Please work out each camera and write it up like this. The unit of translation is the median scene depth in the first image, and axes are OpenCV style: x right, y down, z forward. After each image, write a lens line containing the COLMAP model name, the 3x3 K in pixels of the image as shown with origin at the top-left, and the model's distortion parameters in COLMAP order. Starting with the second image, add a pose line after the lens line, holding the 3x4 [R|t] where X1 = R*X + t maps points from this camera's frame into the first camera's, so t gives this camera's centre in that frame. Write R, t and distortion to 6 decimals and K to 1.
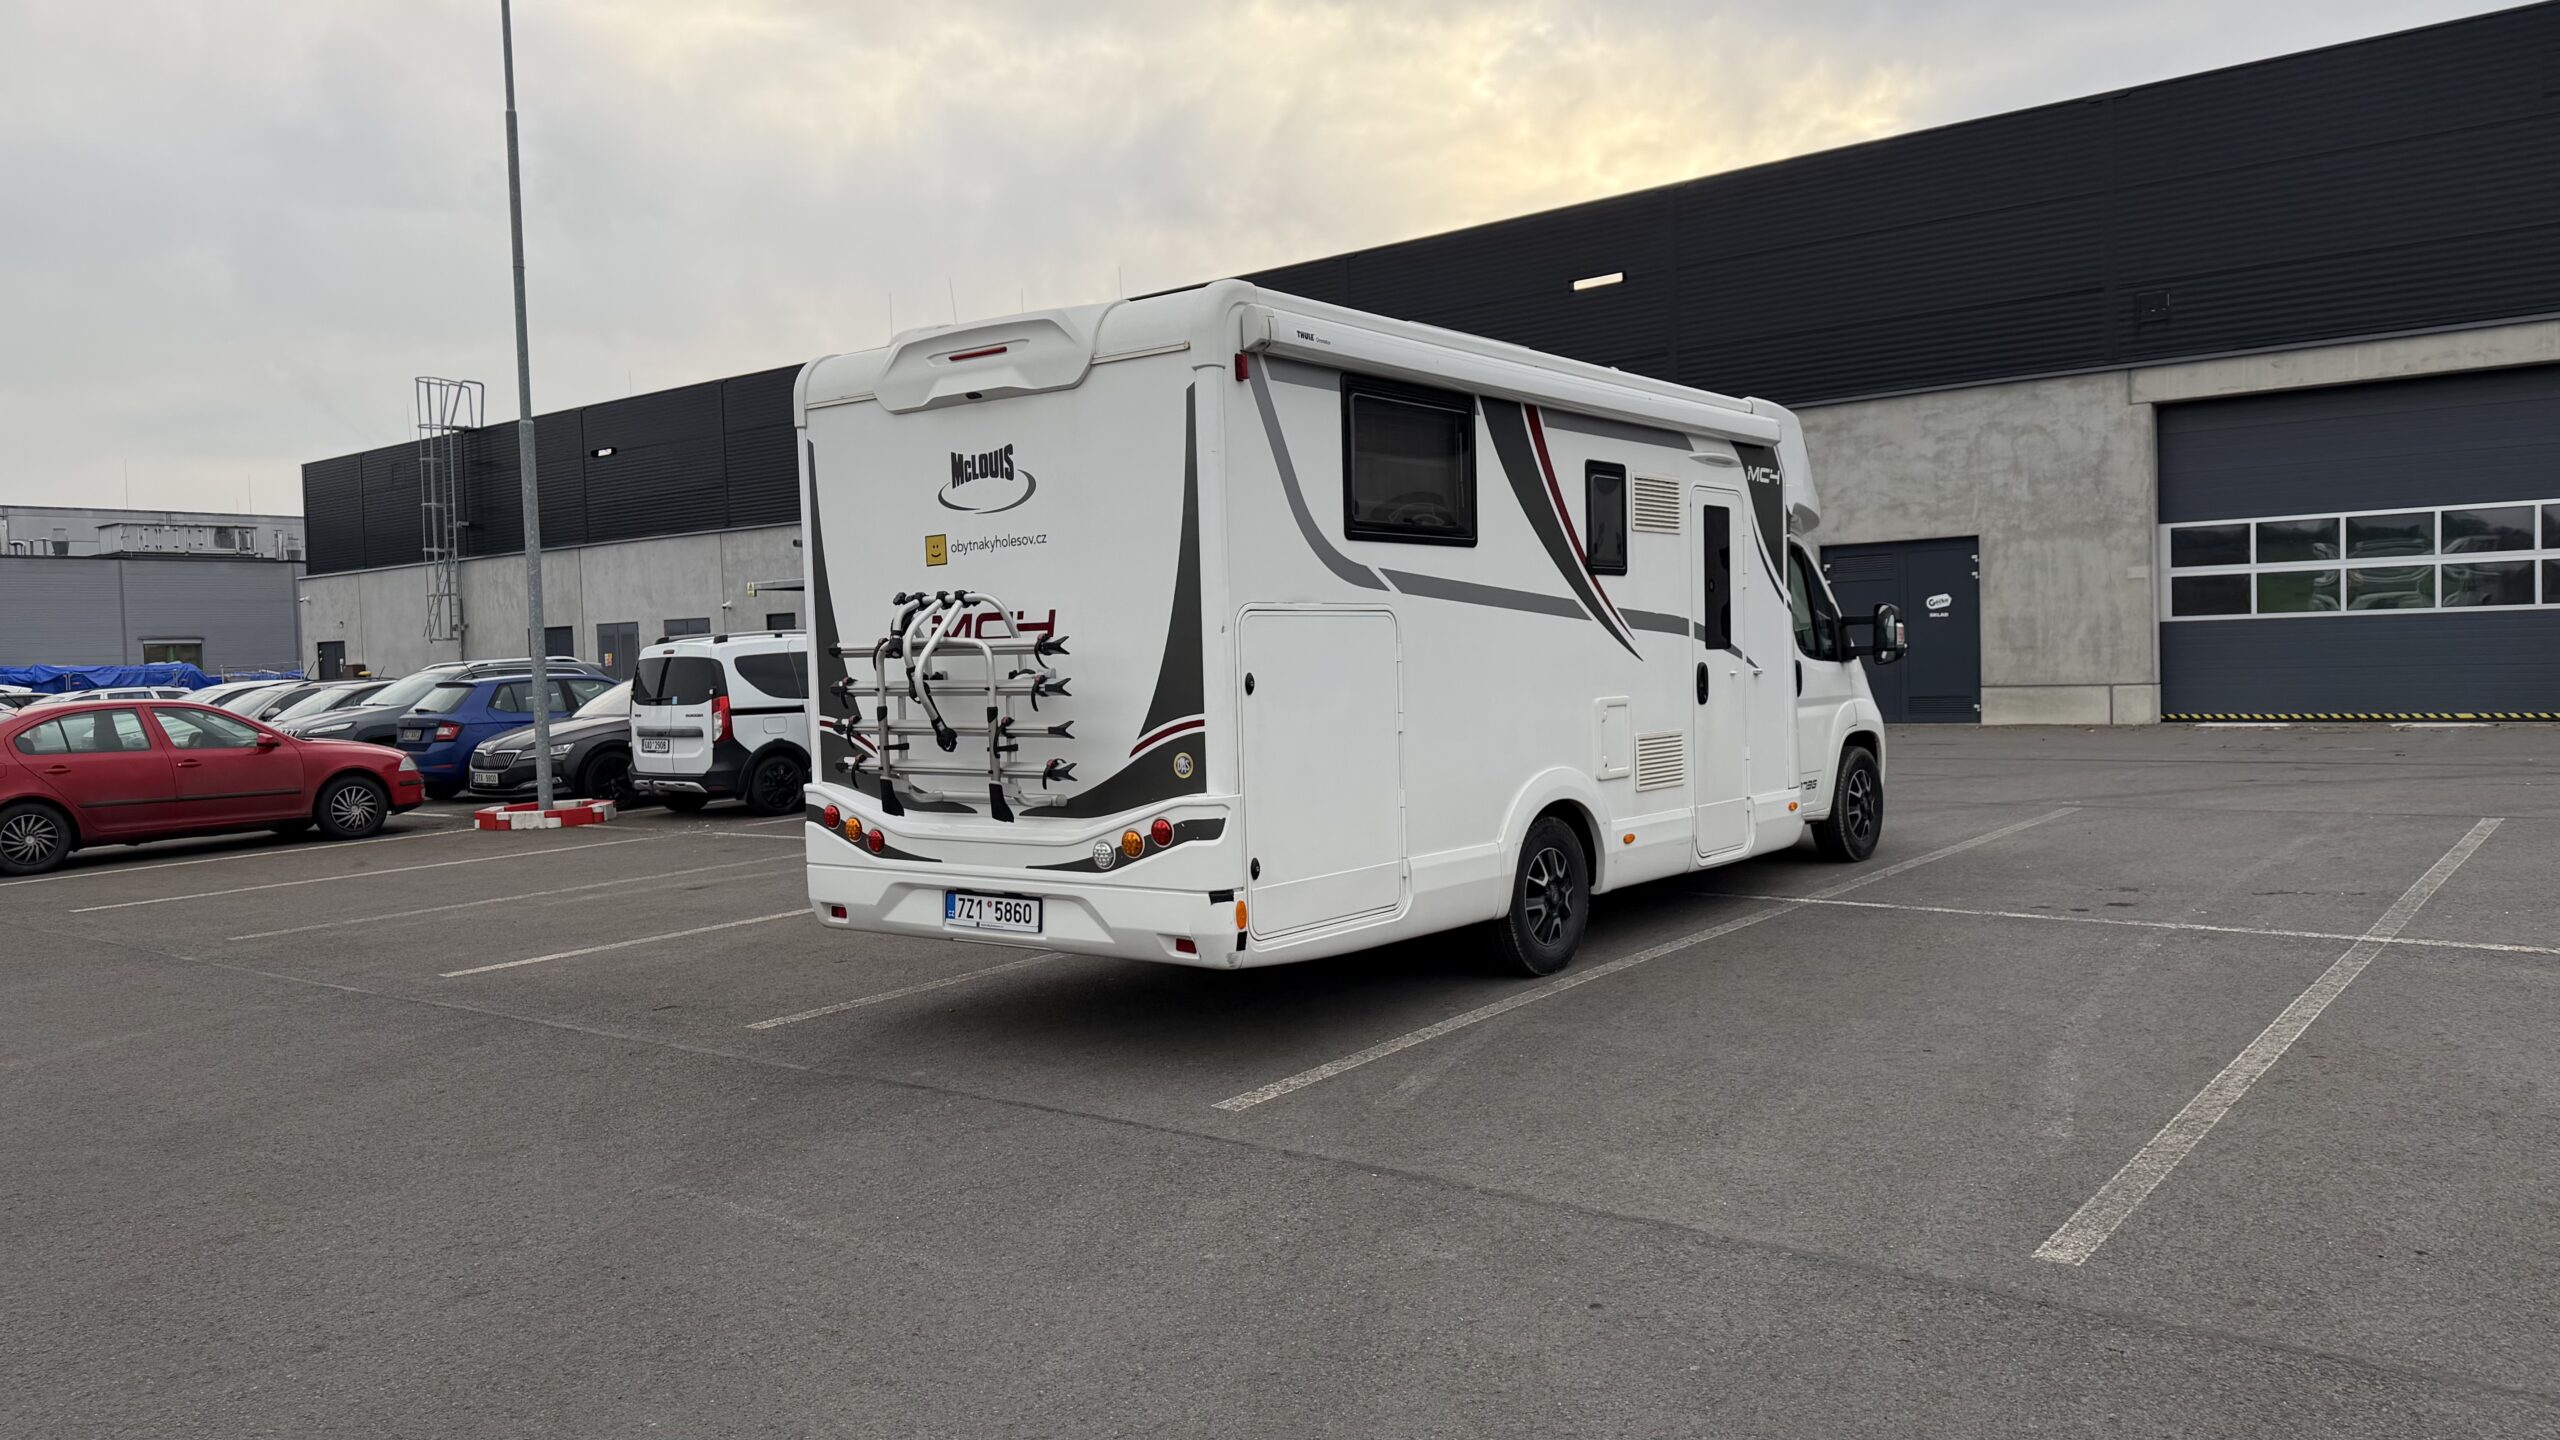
lens RADIAL K [[1798.8, 0, 1282.9], [0, 1798.8, 712.3], [0, 0, 1]] dist [0.082494, -0.124113]
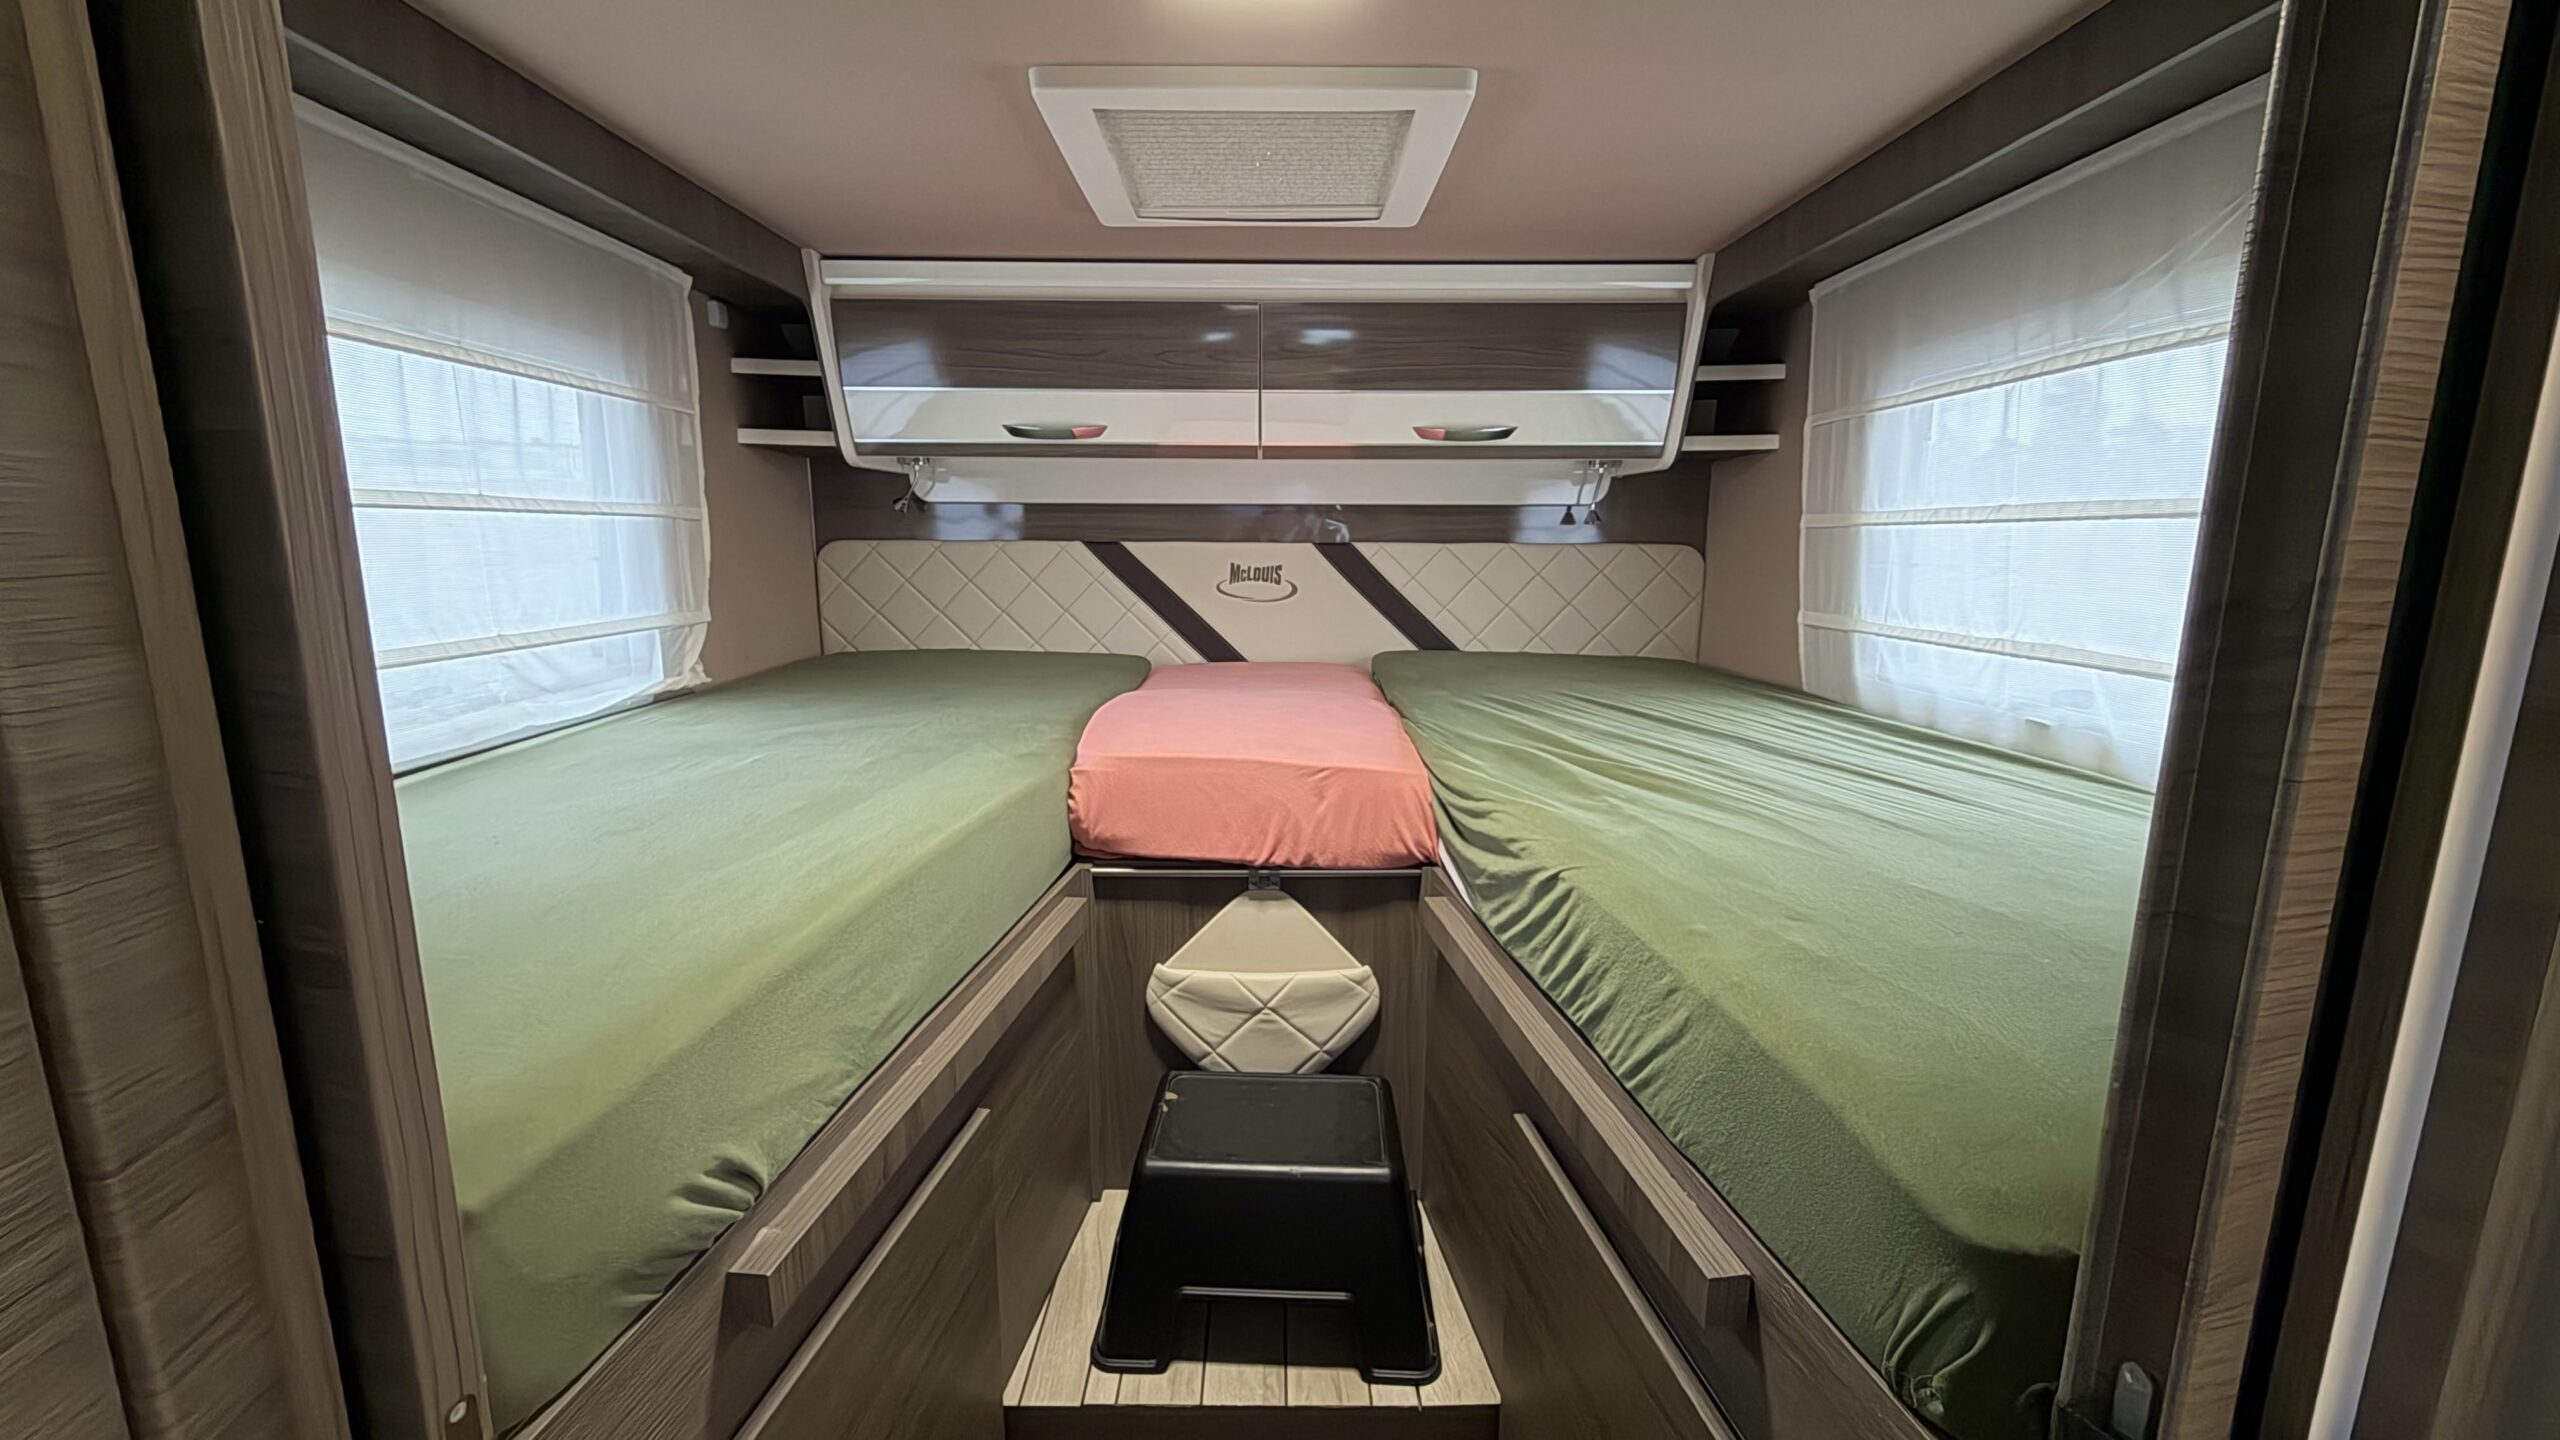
lens RADIAL K [[1019.0, 0, 1271.5], [0, 1019.0, 726.5], [0, 0, 1]] dist [0.001248, -0.000454]
pose [[0.783504, -0.077525, 0.616531, -0.571814], [-0.010459, 0.990401, 0.137828, -0.092463], [-0.621298, -0.114437, 0.775173, 0.149535]]
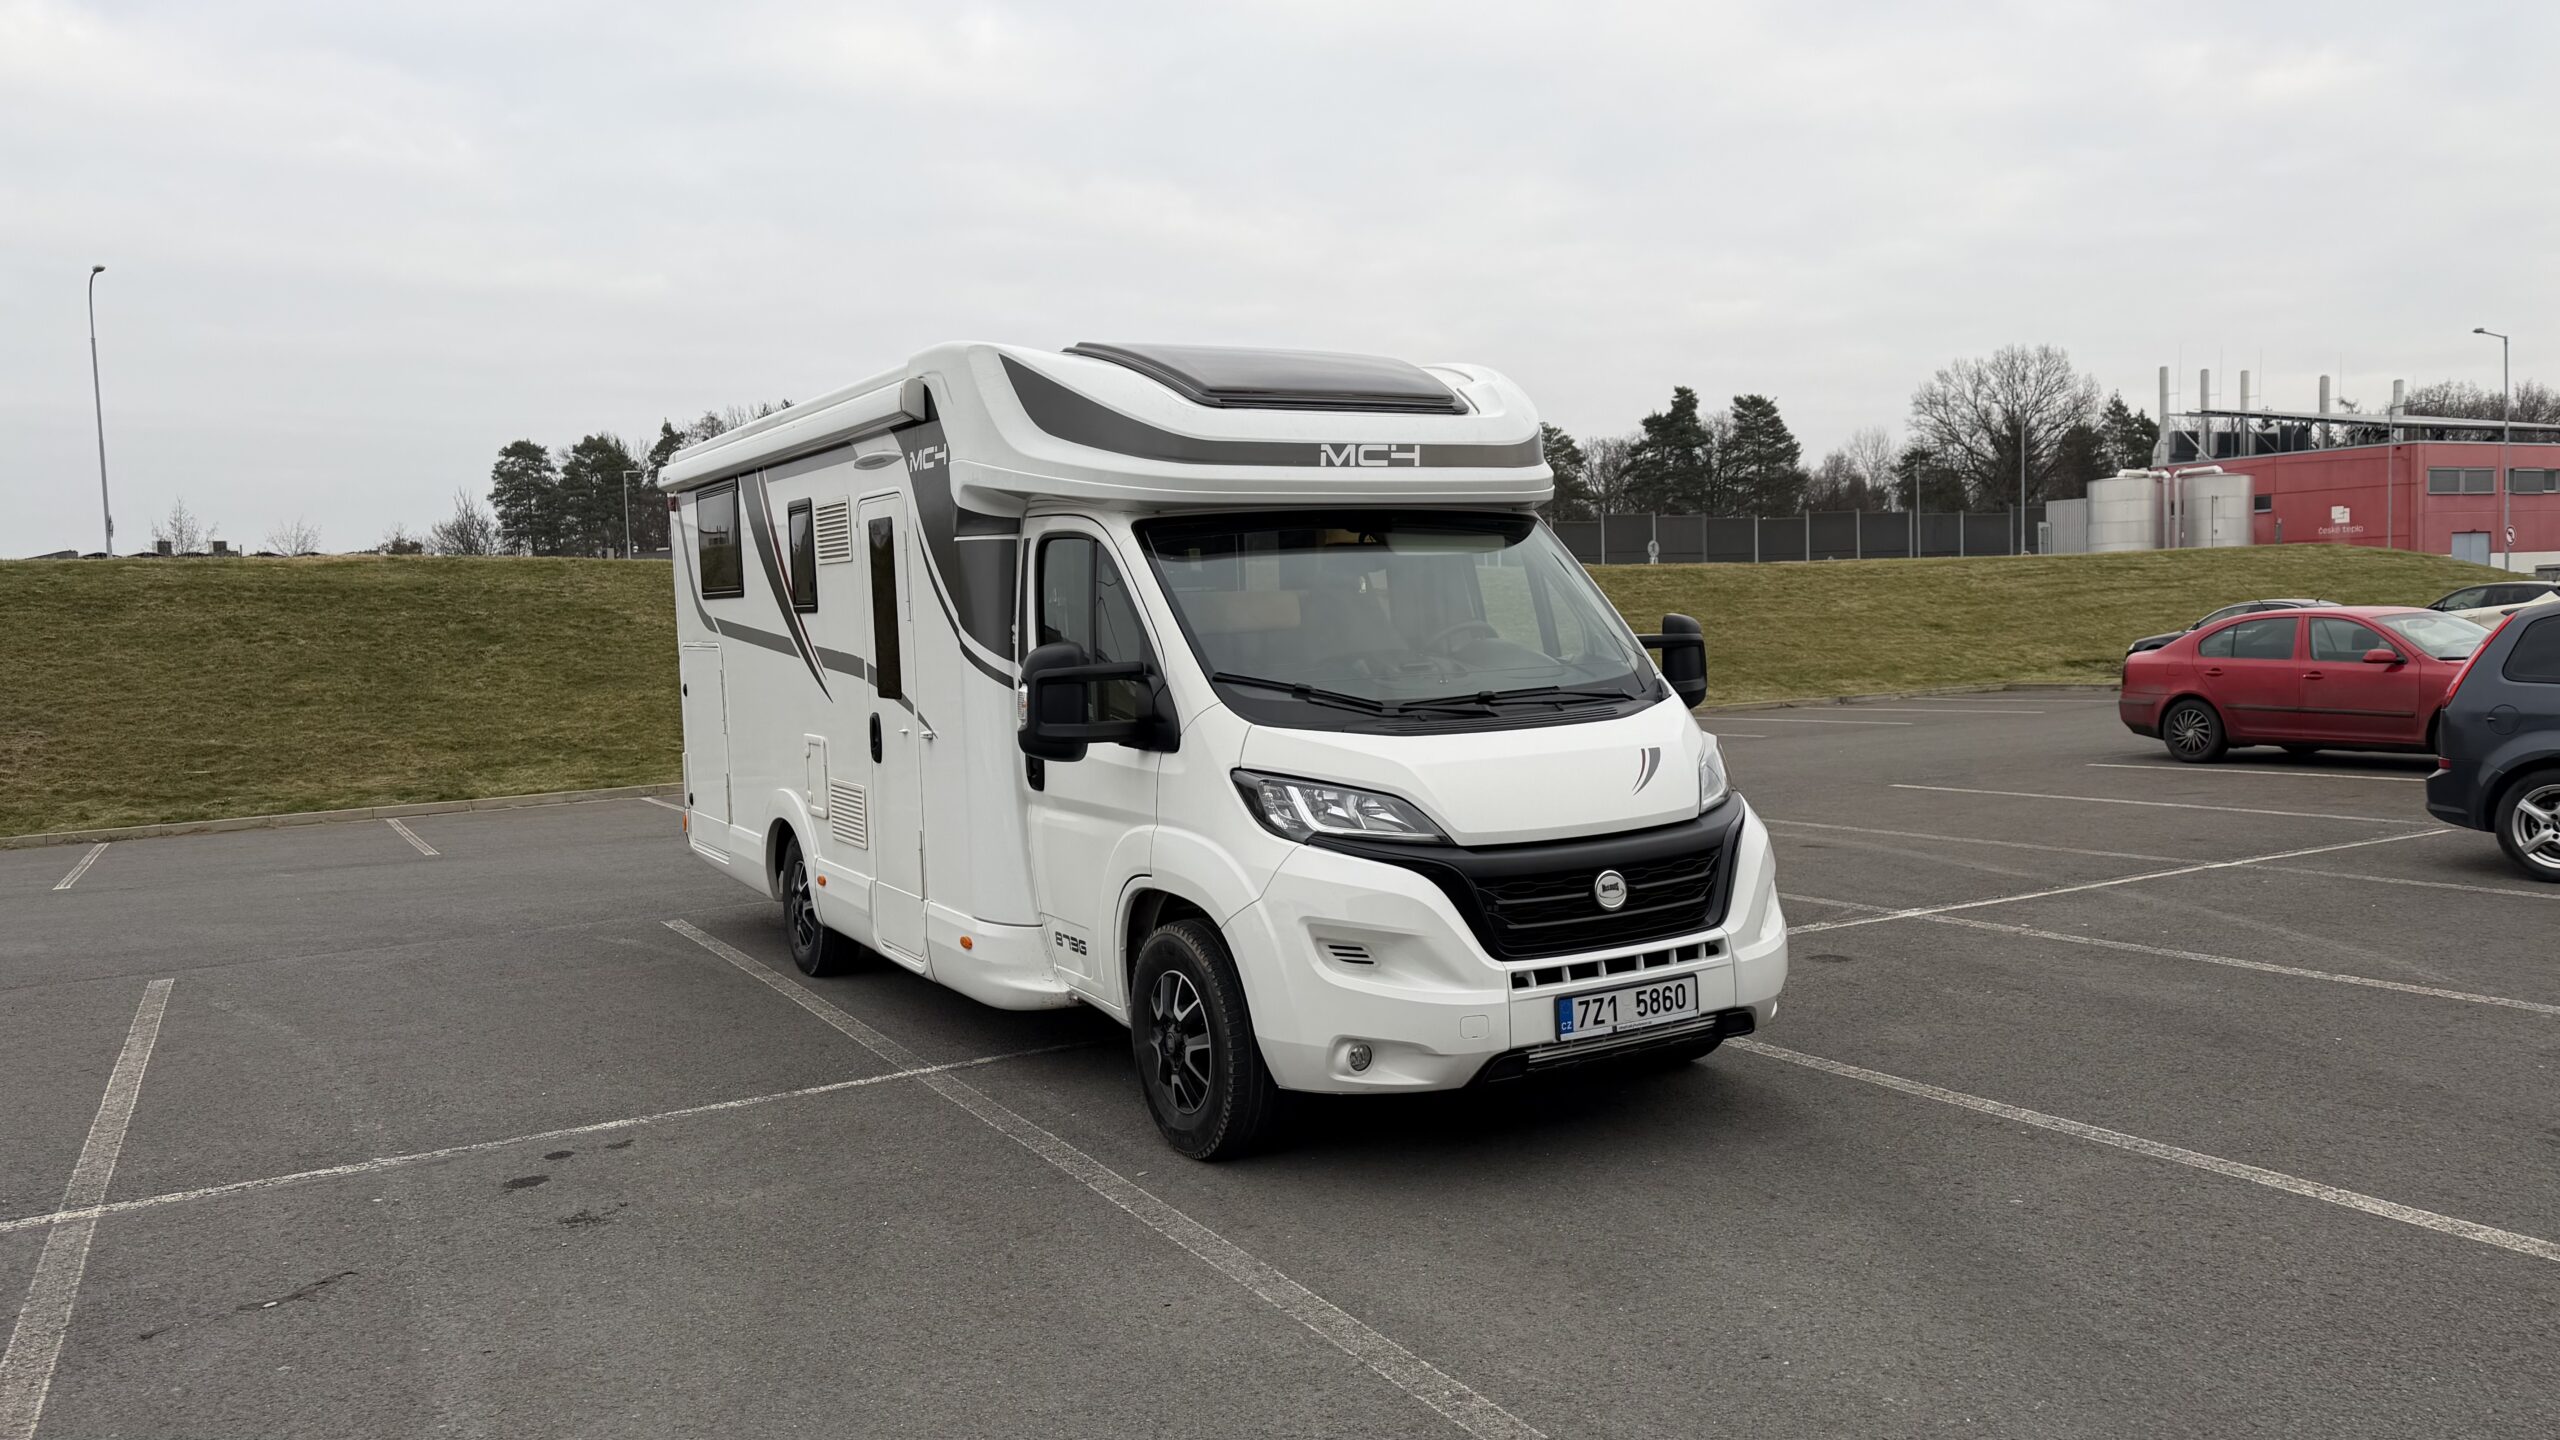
lens RADIAL K [[1798.8, 0, 1282.9], [0, 1798.8, 712.3], [0, 0, 1]] dist [0.082494, -0.124113]
pose [[-0.376190, 0.098940, -0.921245, 0.924430], [0.017675, 0.994868, 0.099629, -0.106651], [0.926374, 0.021196, -0.376008, 1.481638]]
